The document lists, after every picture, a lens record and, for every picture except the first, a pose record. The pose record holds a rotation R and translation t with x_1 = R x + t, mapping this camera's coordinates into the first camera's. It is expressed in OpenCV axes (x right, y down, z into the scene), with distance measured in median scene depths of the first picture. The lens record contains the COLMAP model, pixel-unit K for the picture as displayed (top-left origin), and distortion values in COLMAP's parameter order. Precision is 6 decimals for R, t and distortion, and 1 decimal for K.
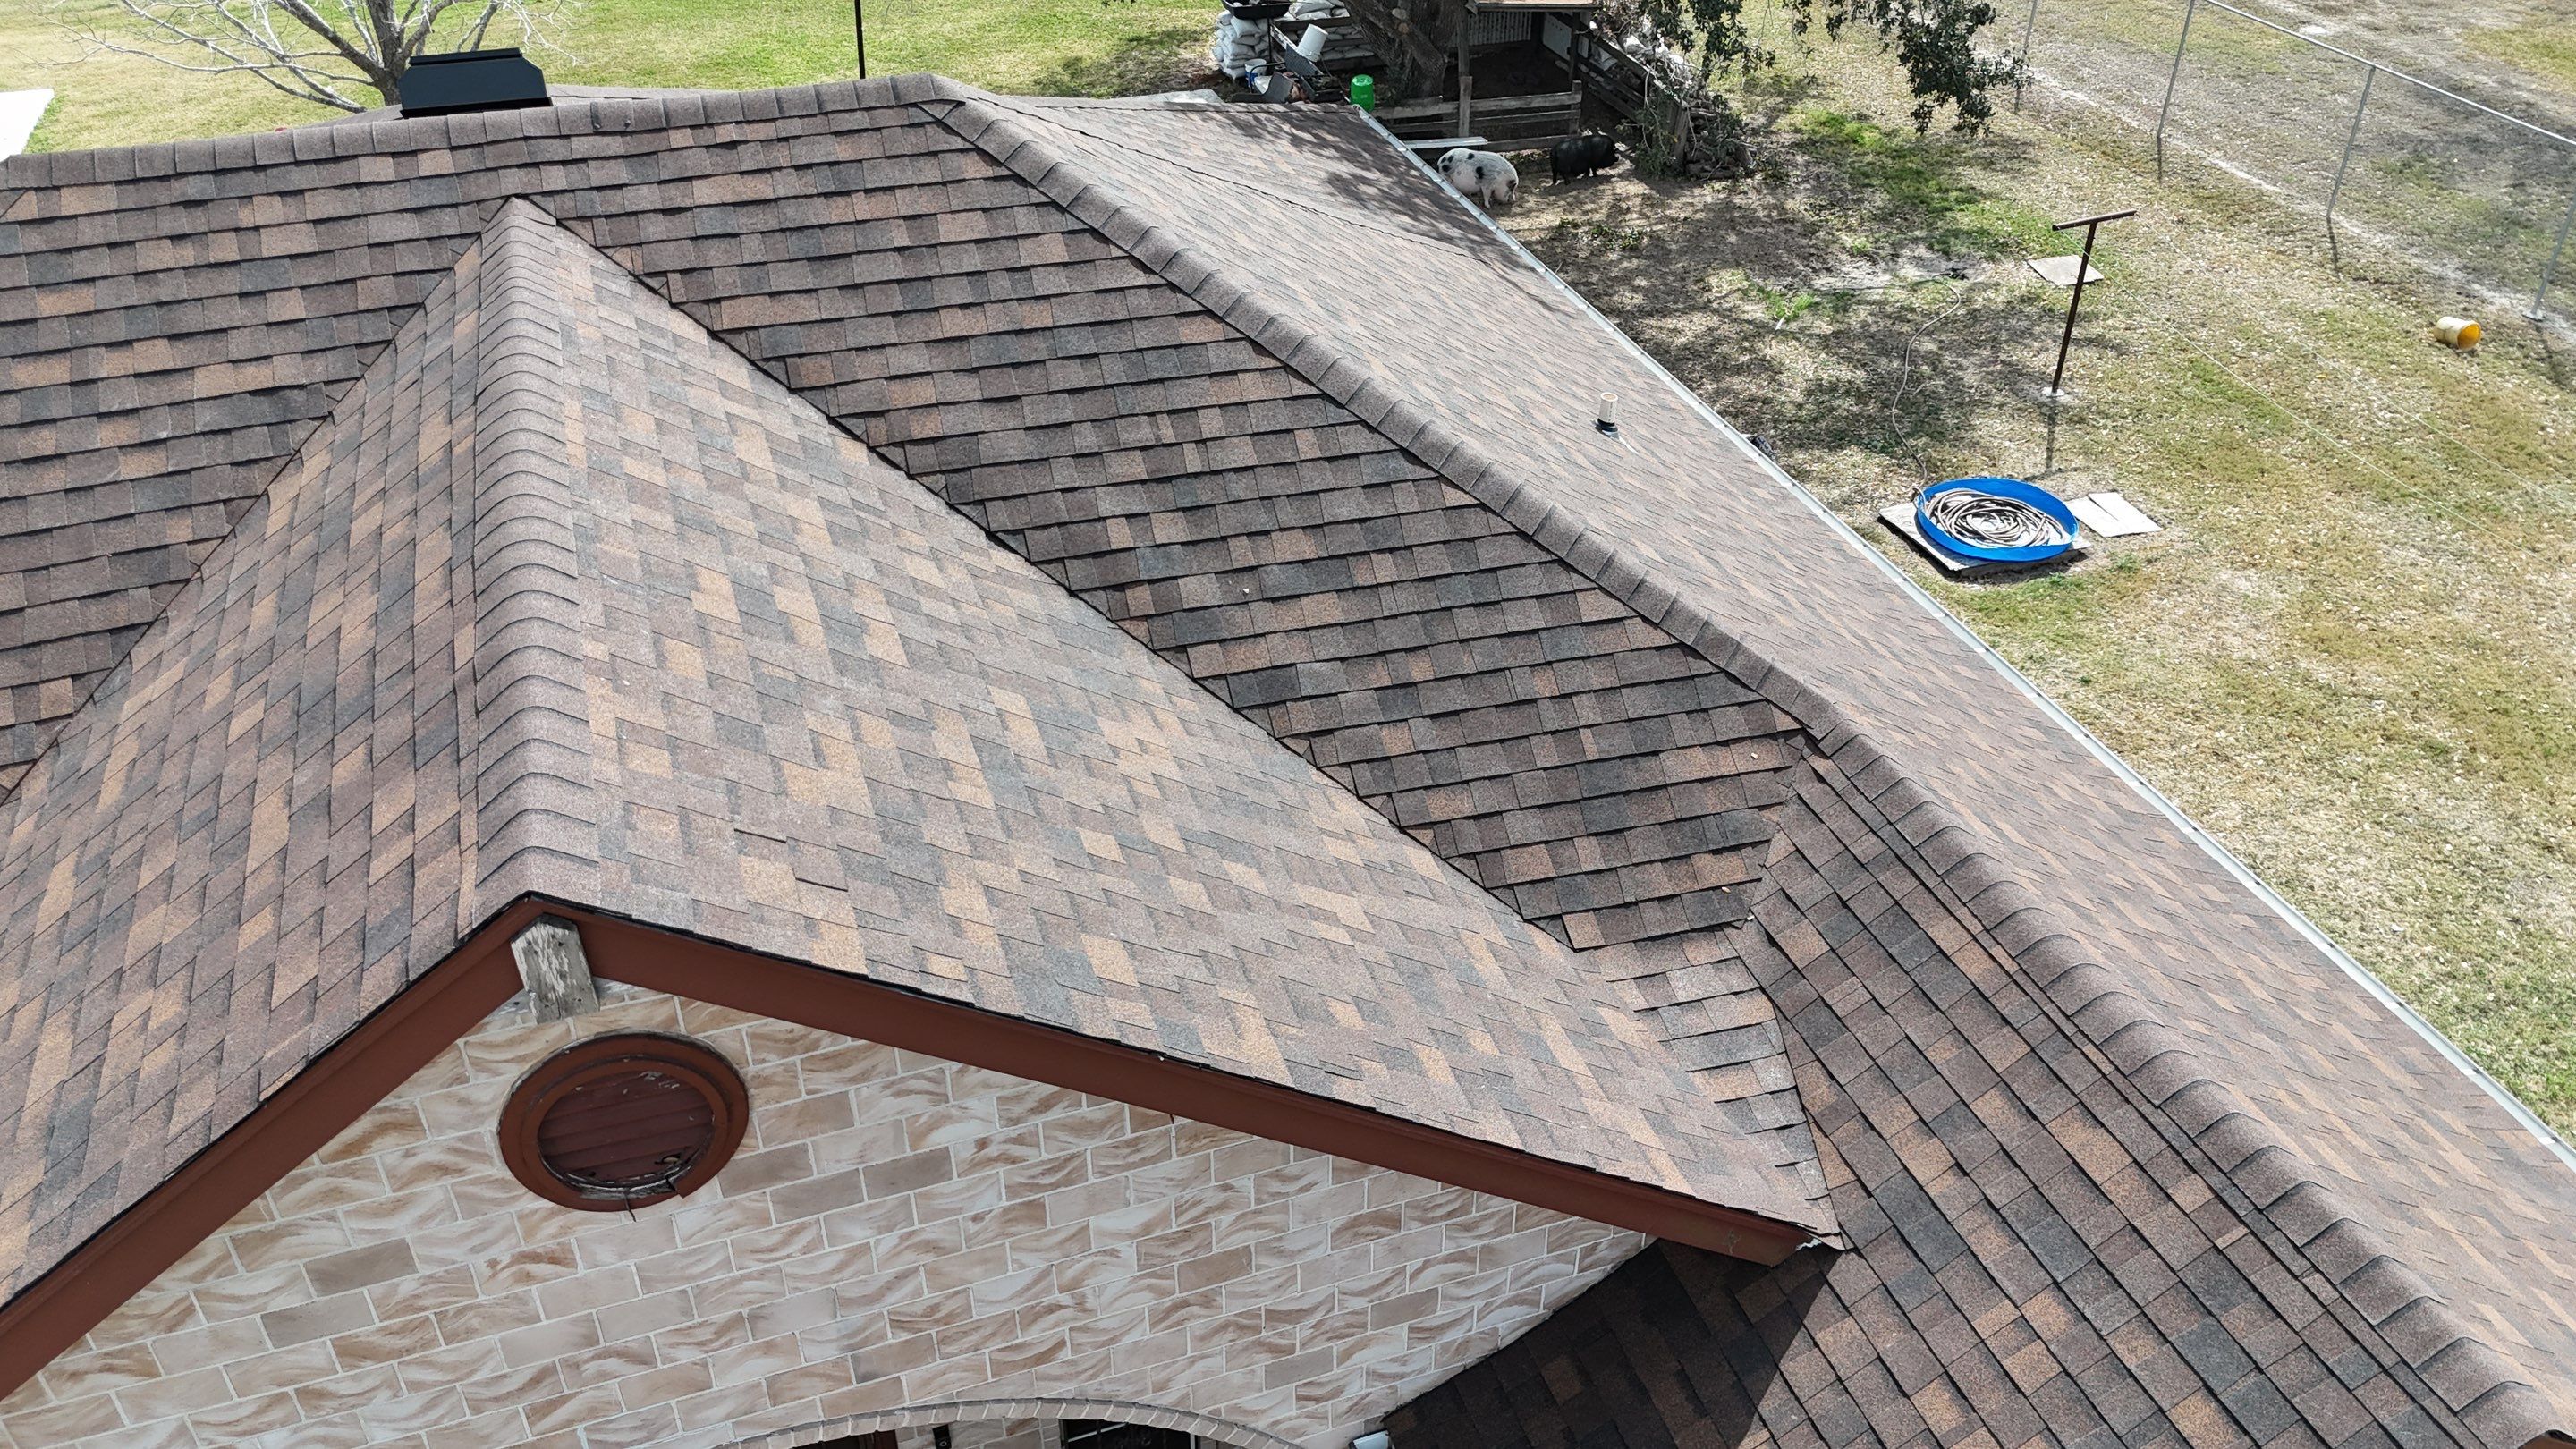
lens RADIAL K [[1982.4, 0, 1298.7], [0, 1982.4, 724.8], [0, 0, 1]] dist [0.048899, -0.012148]
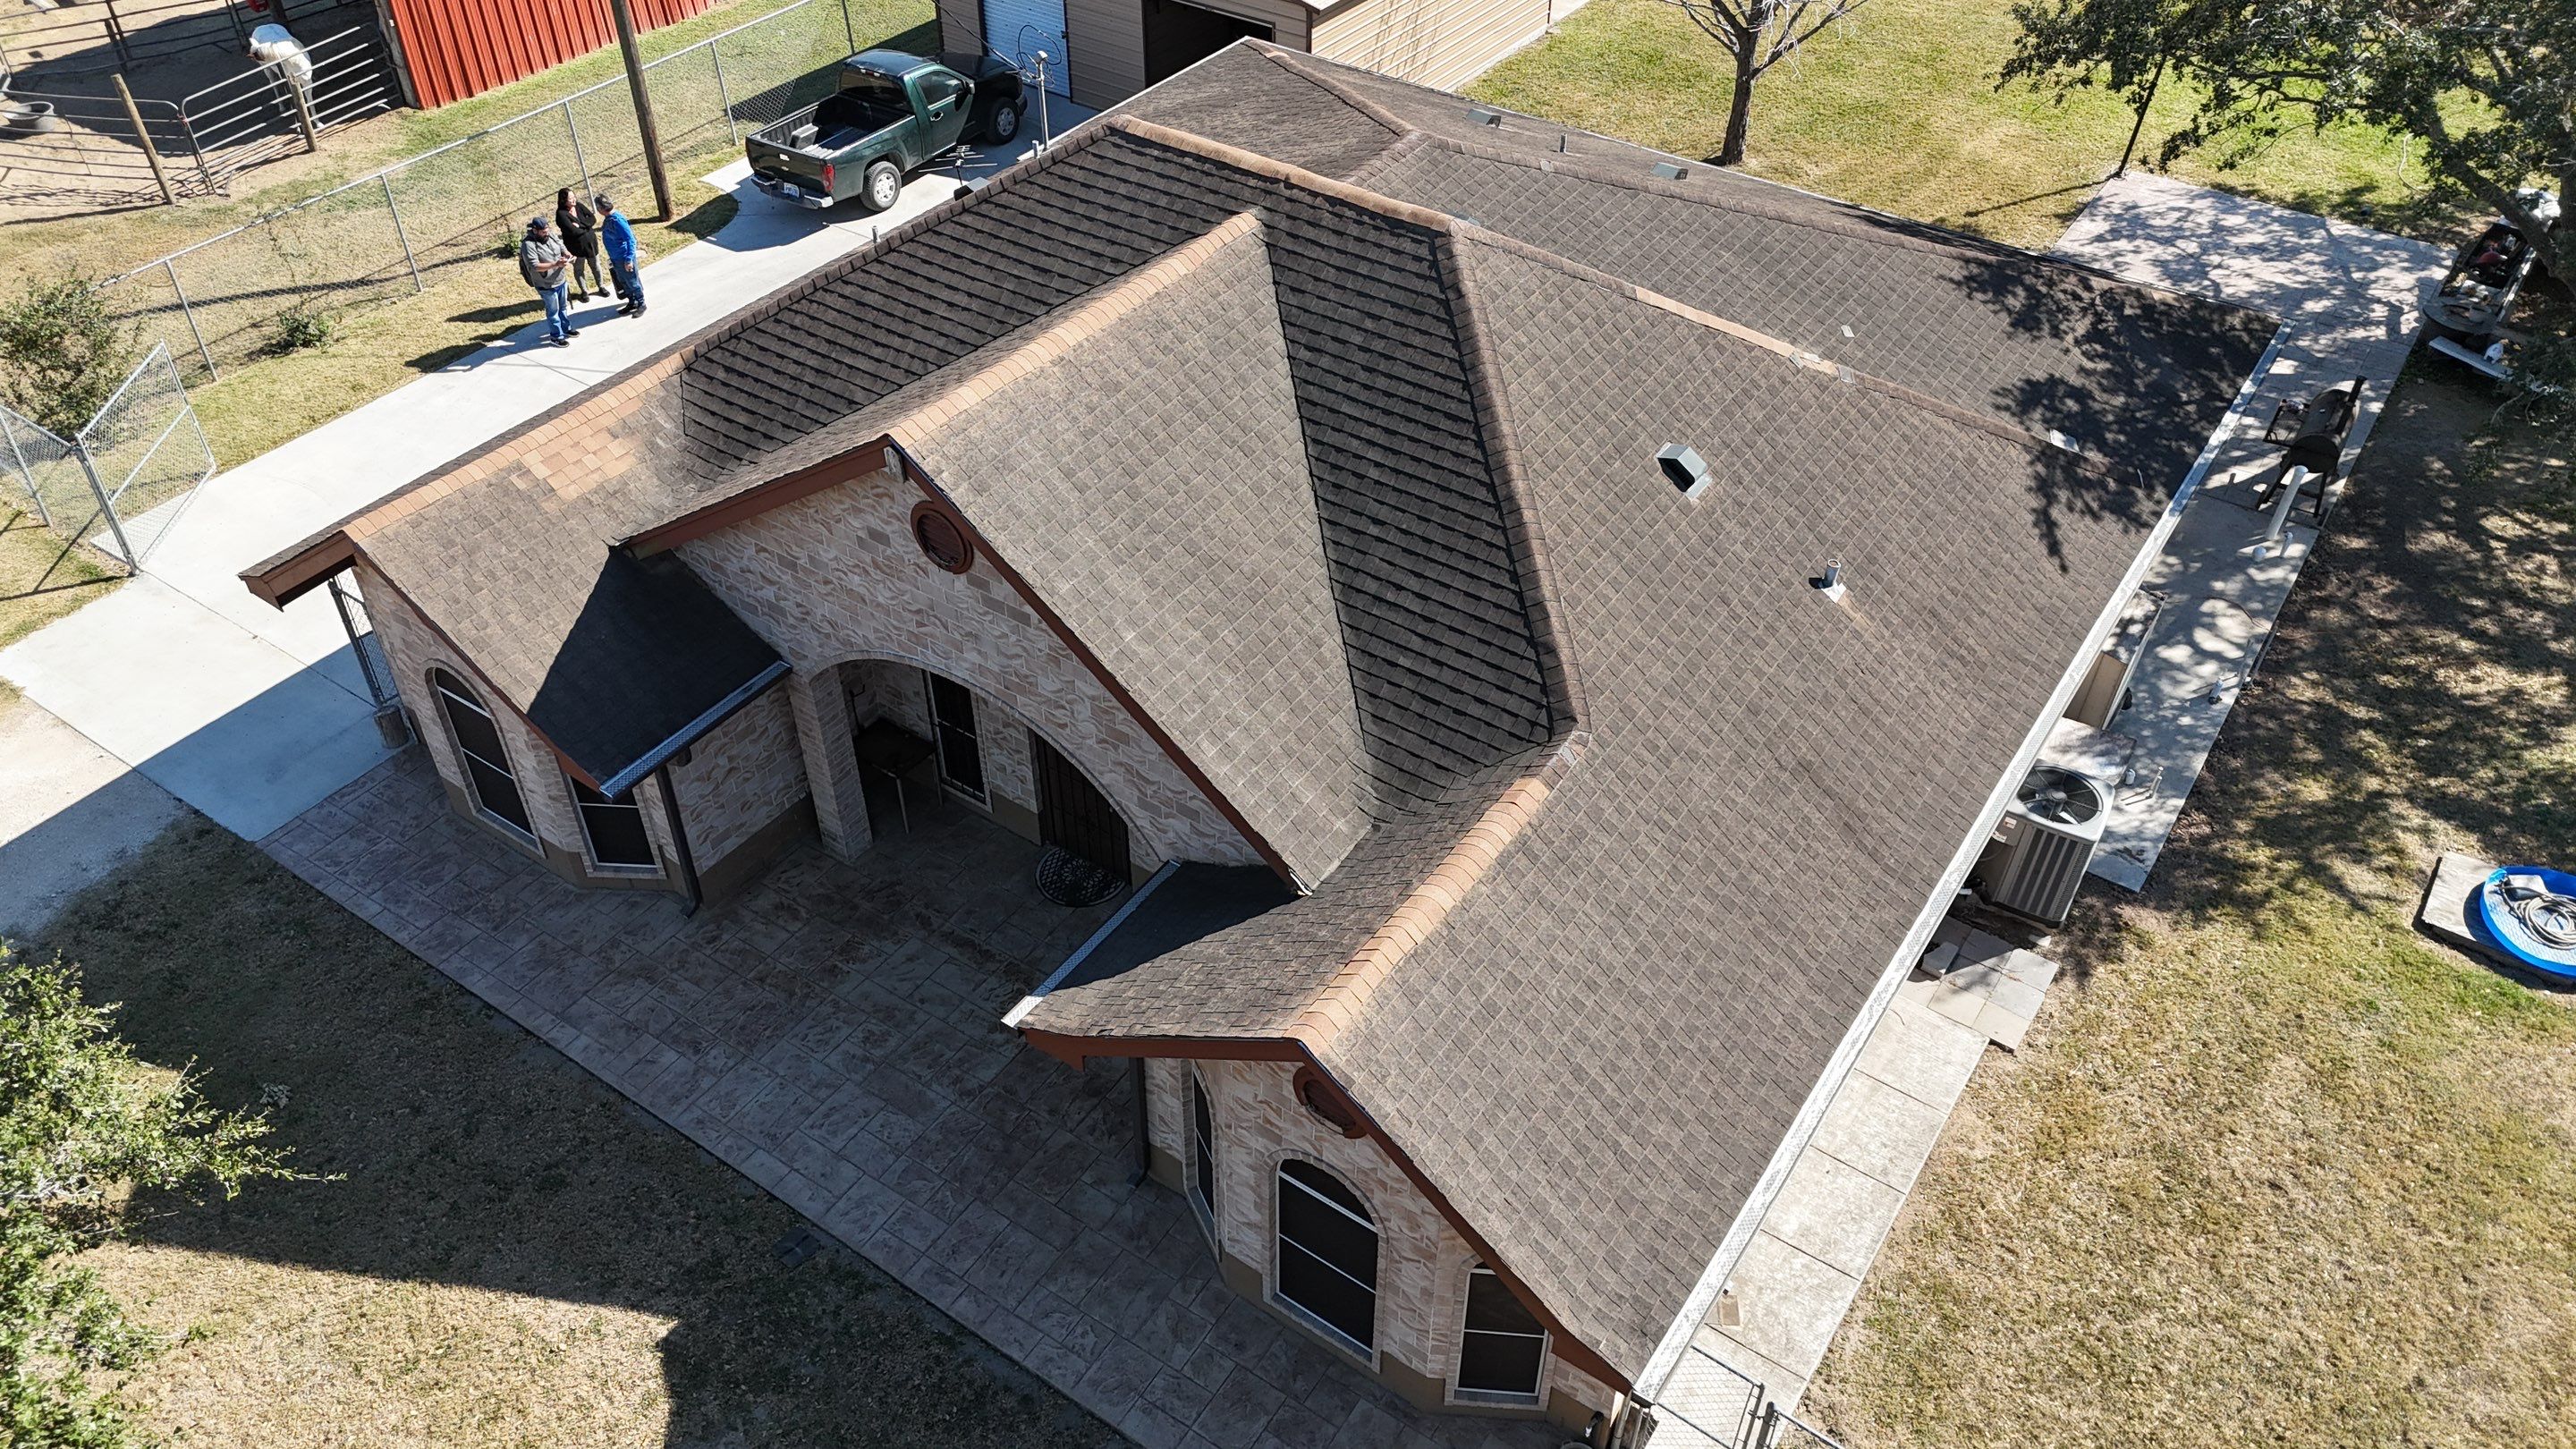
lens RADIAL K [[1886.5, 0, 1301.9], [0, 1886.5, 716.9], [0, 0, 1]] dist [0.090810, -0.079585]
pose [[0.598952, 0.527088, -0.602855, 1.394764], [-0.465132, 0.841807, 0.273887, -0.454372], [0.651850, 0.116362, 0.749367, -0.540453]]
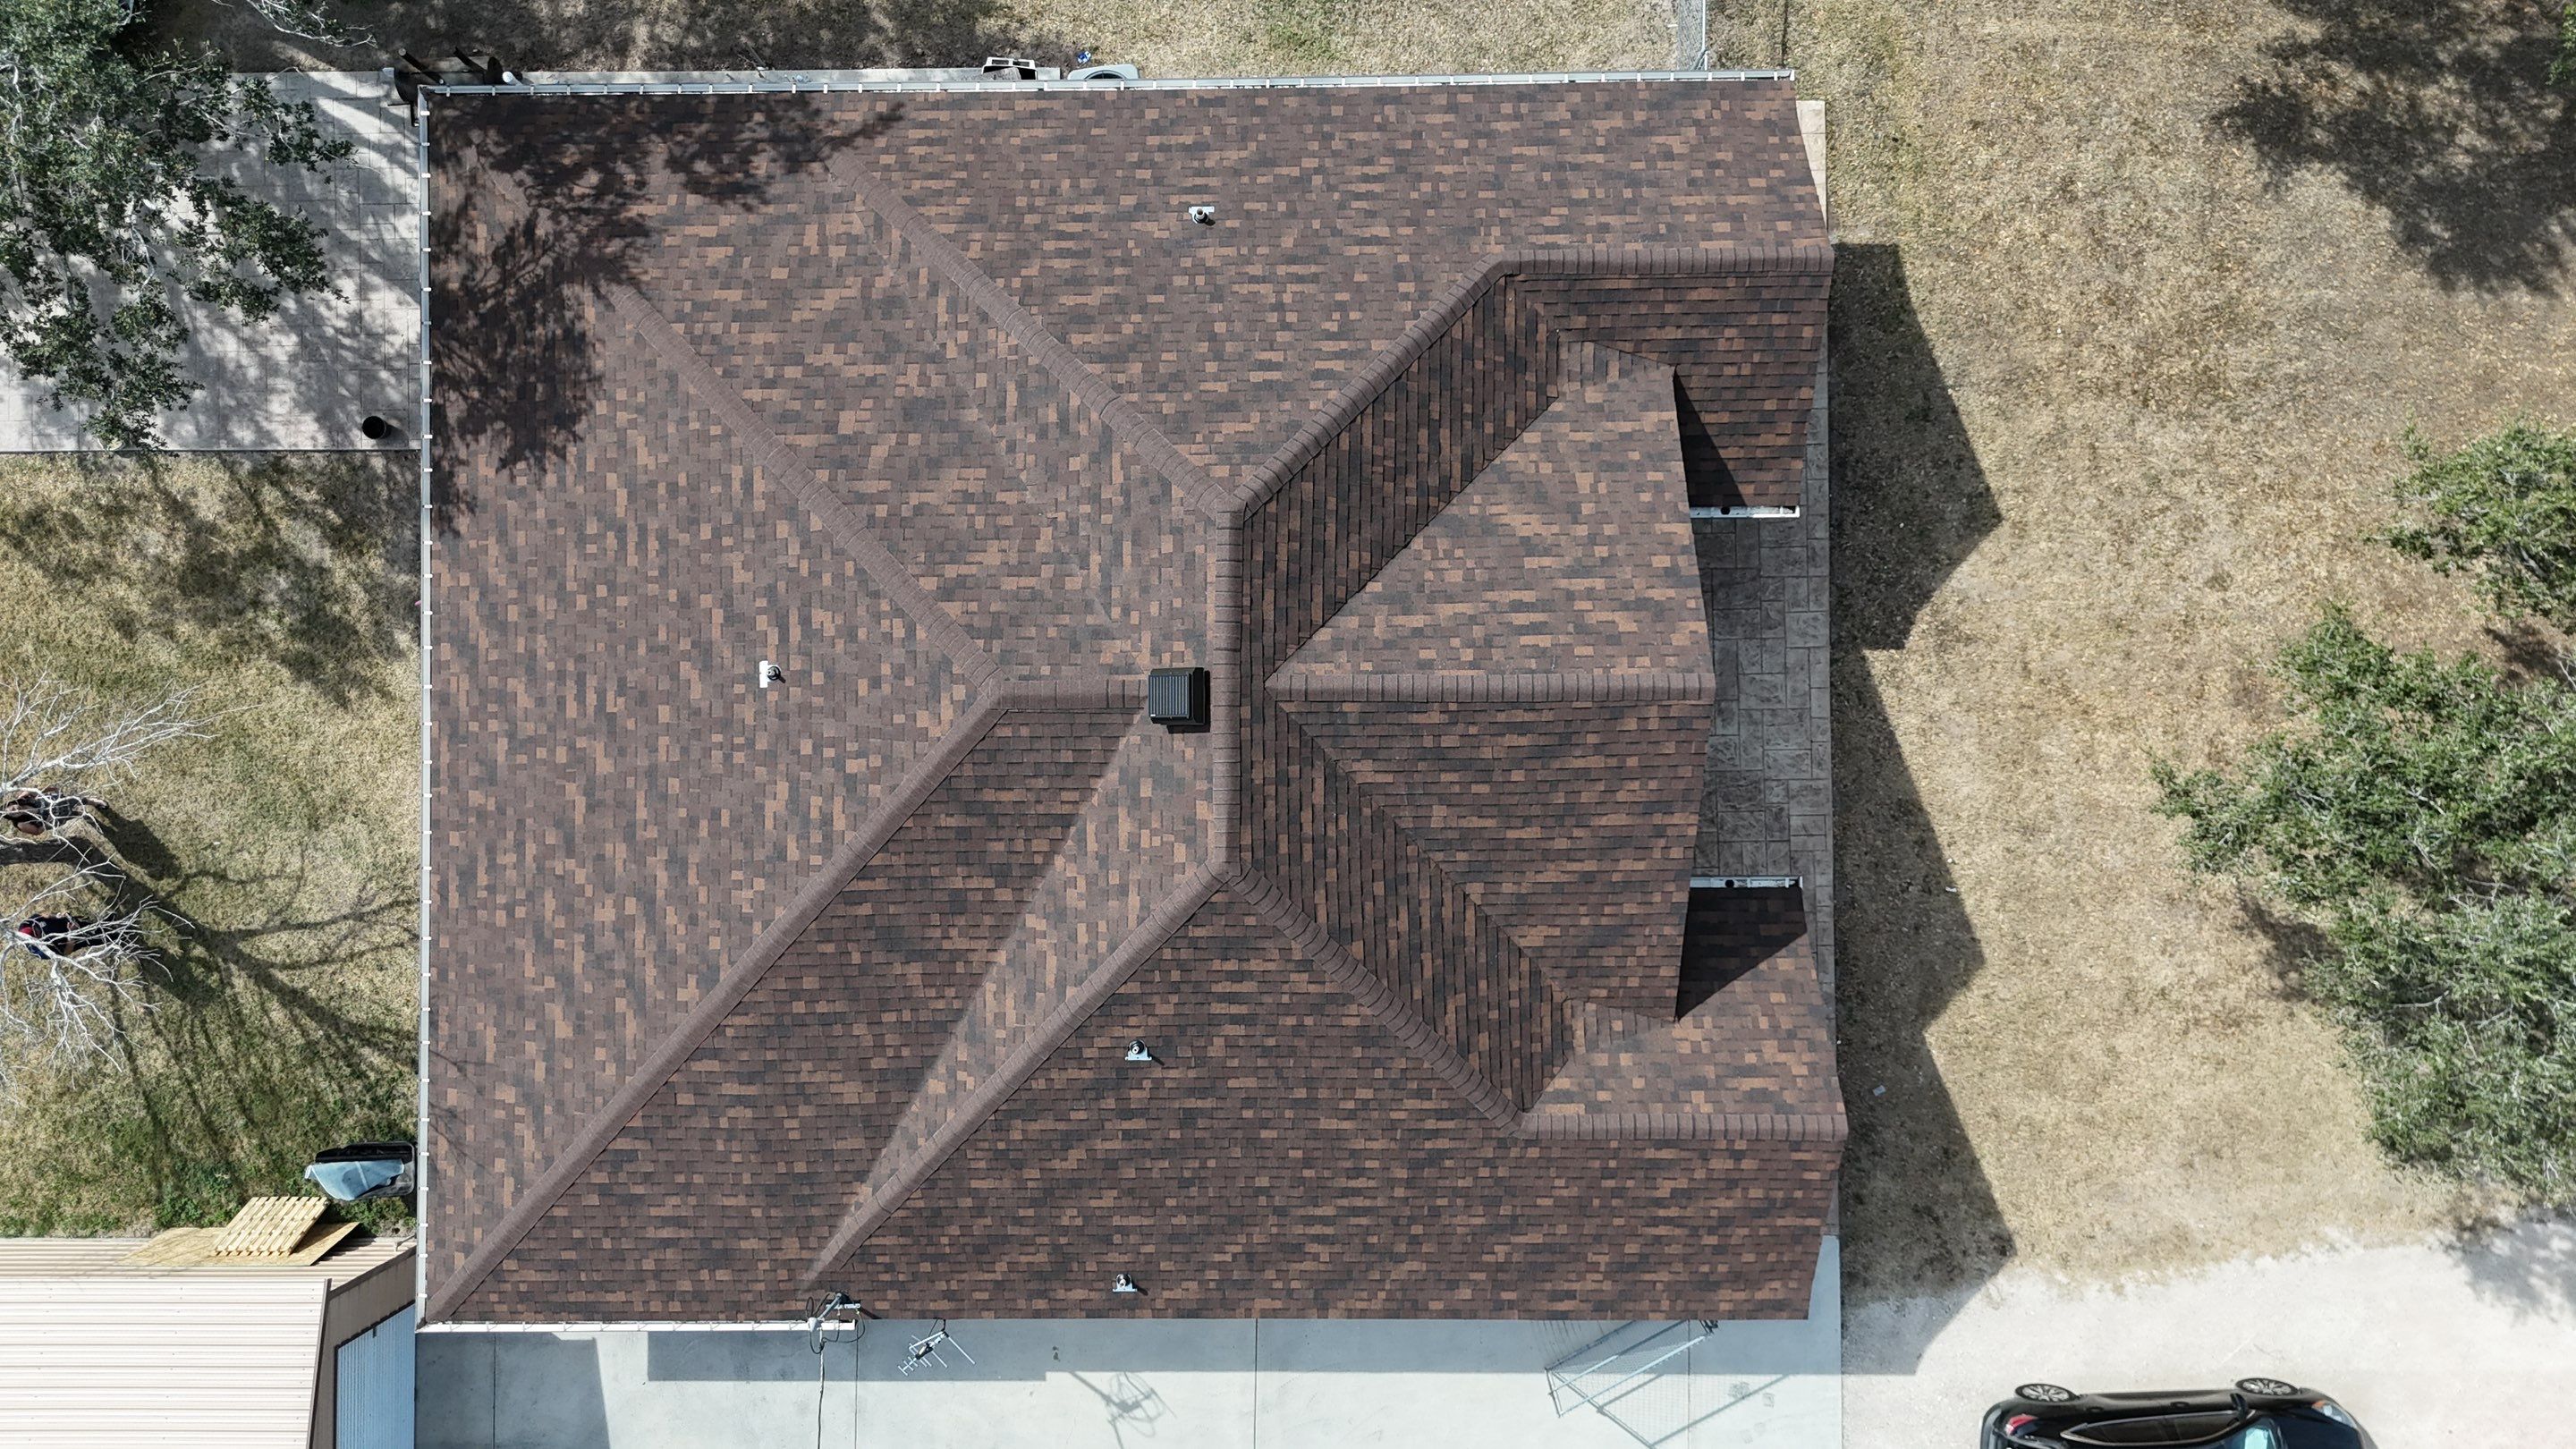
lens RADIAL K [[1886.5, 0, 1301.9], [0, 1886.5, 716.9], [0, 0, 1]] dist [0.090810, -0.079585]
pose [[0.315255, -0.948953, 0.010128, -0.517070], [0.558778, 0.194238, 0.806250, -2.560063], [-0.767060, -0.248516, 0.591488, -0.553583]]
